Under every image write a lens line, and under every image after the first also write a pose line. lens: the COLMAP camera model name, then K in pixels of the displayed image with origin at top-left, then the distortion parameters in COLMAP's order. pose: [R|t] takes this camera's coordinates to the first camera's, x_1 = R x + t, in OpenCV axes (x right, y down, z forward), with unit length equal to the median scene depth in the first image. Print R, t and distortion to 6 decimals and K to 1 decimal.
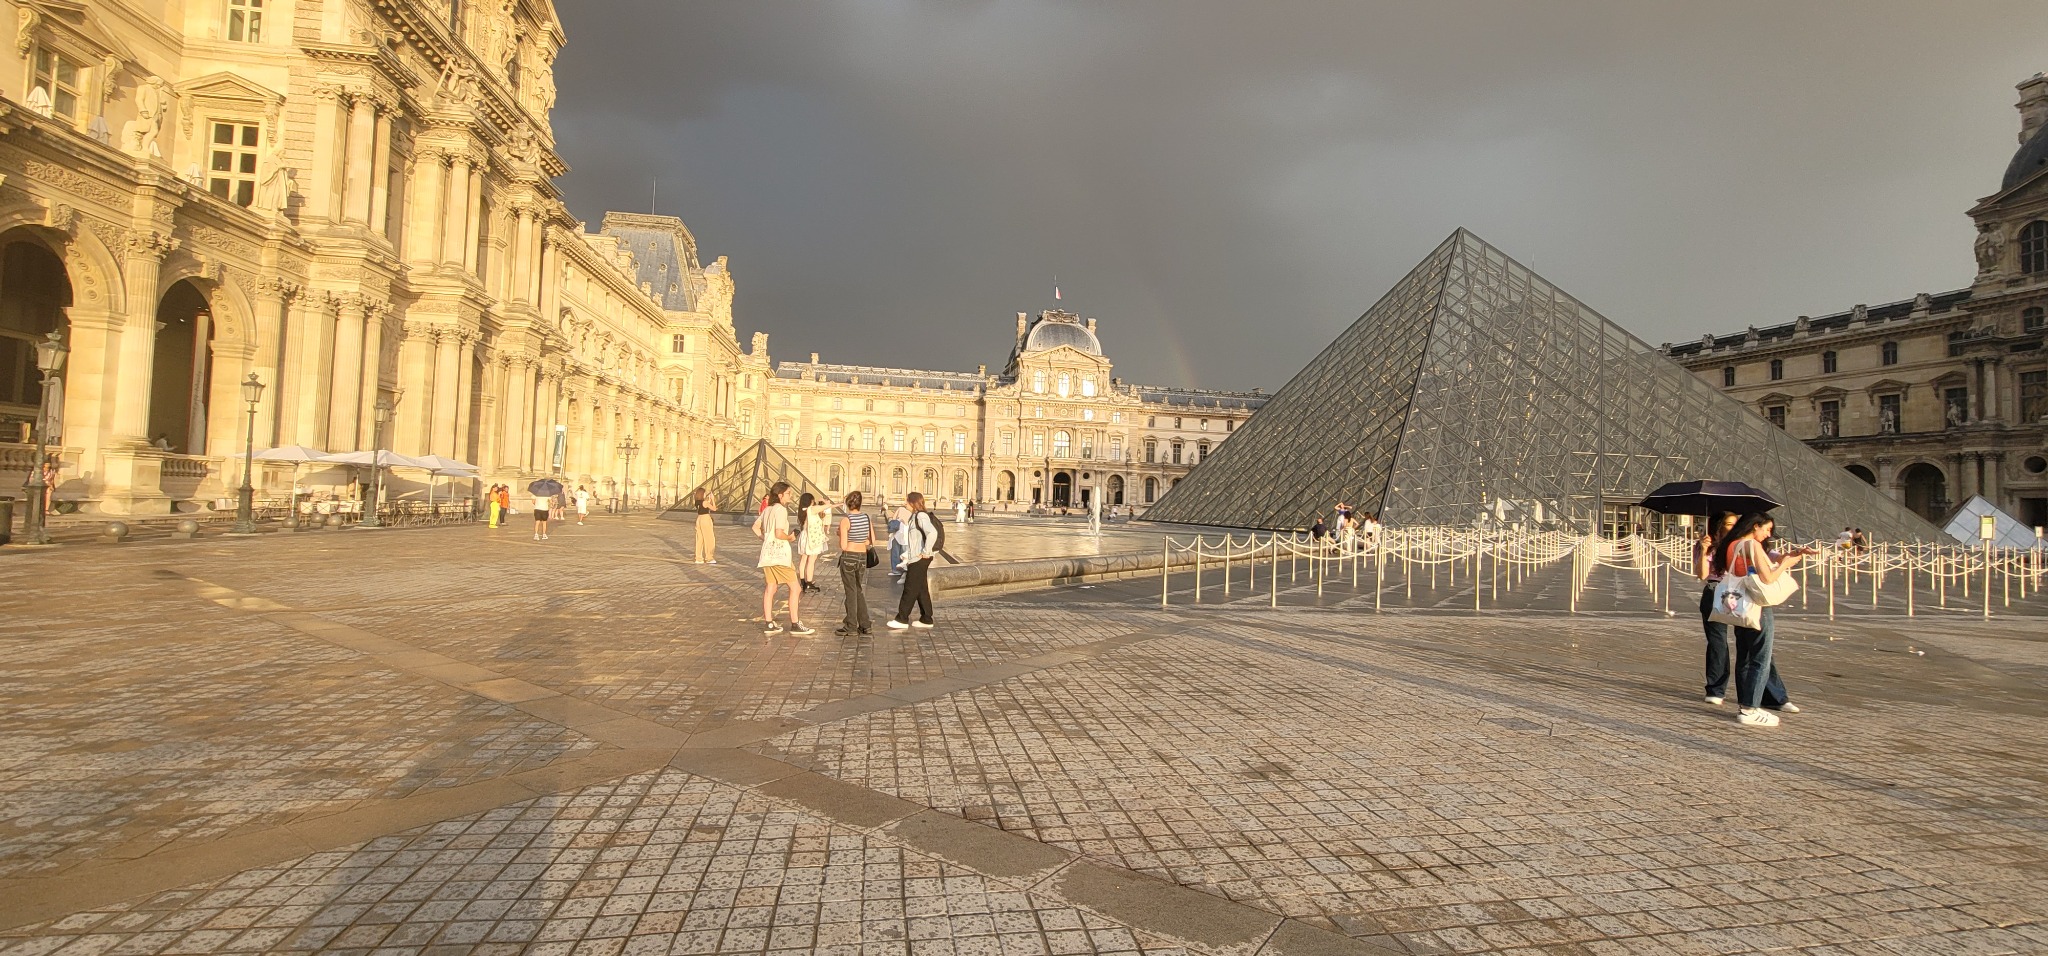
lens RADIAL K [[862.1, 0, 1030.3], [0, 862.1, 465.9], [0, 0, 1]] dist [-0.002705, 0.000414]
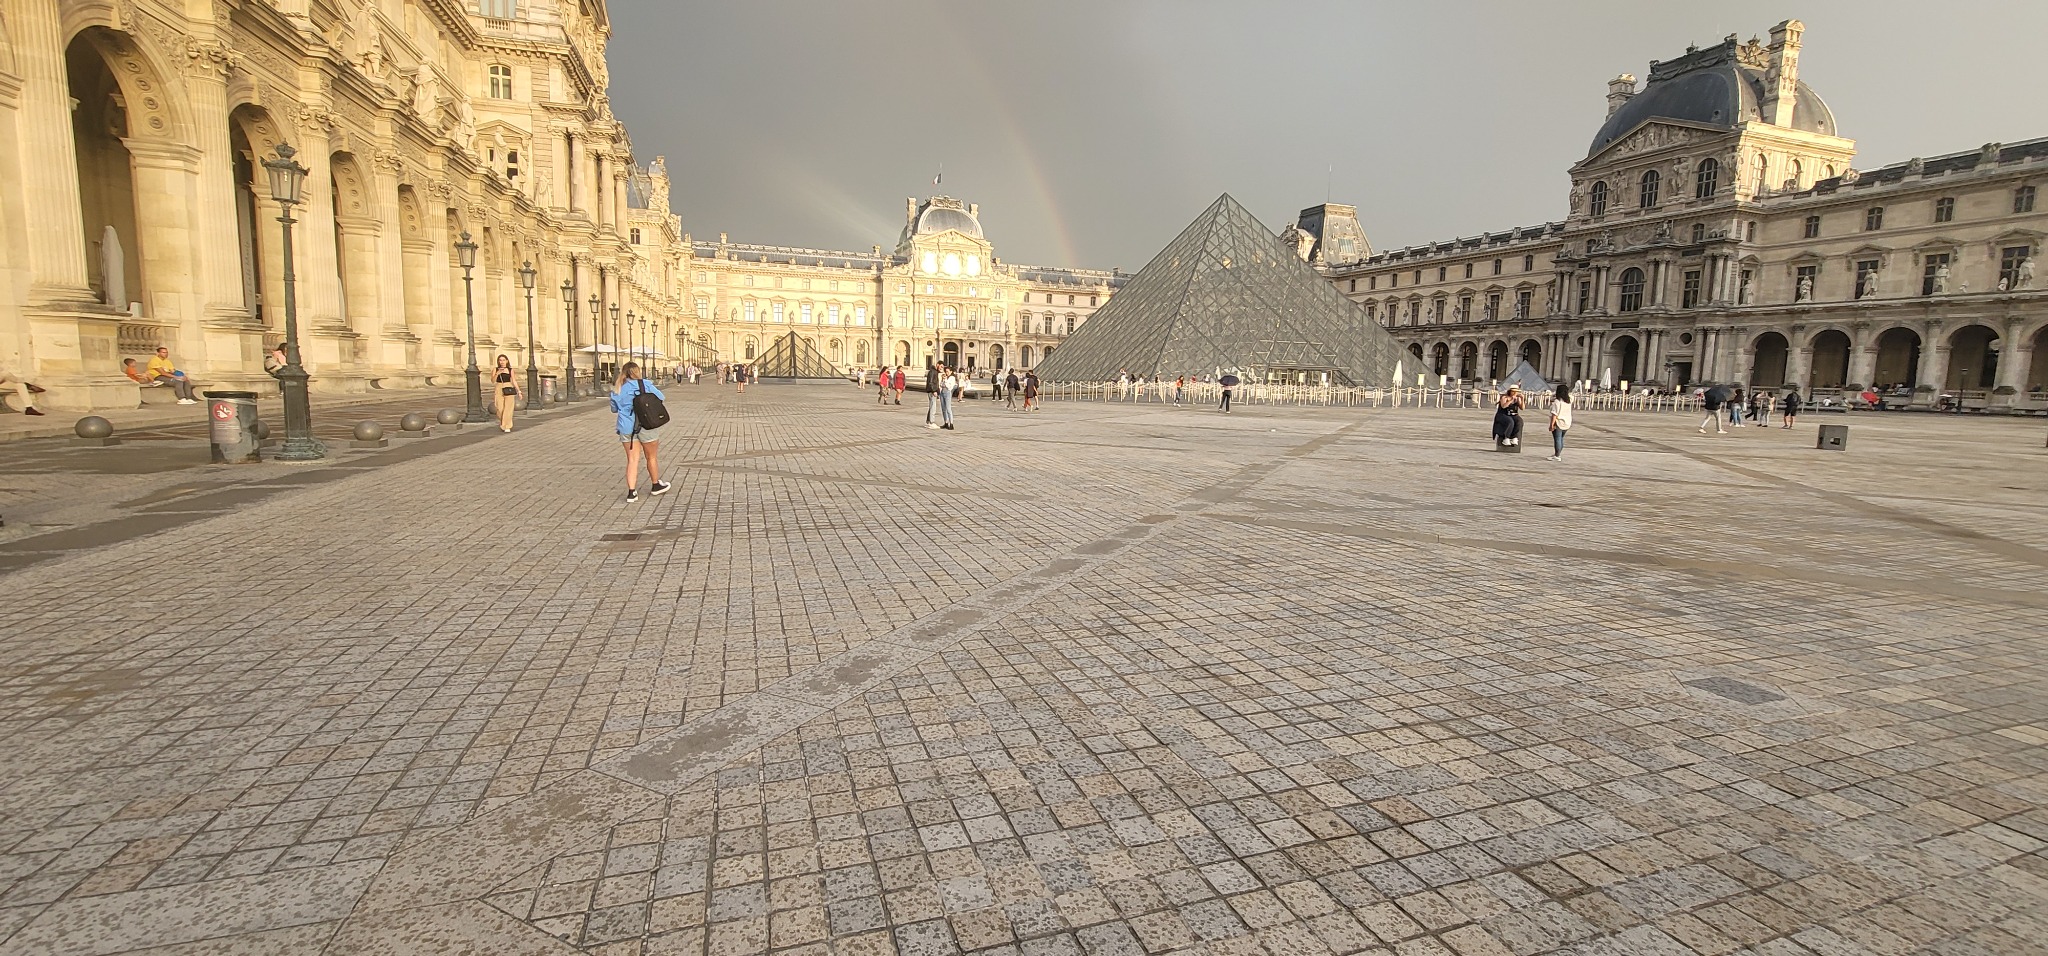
lens RADIAL K [[862.1, 0, 1030.3], [0, 862.1, 465.9], [0, 0, 1]] dist [-0.002705, 0.000414]
pose [[0.988991, -0.023461, 0.146104, -0.031346], [0.000283, 0.987649, 0.156680, -0.009702], [-0.147975, -0.154914, 0.976783, -0.180677]]
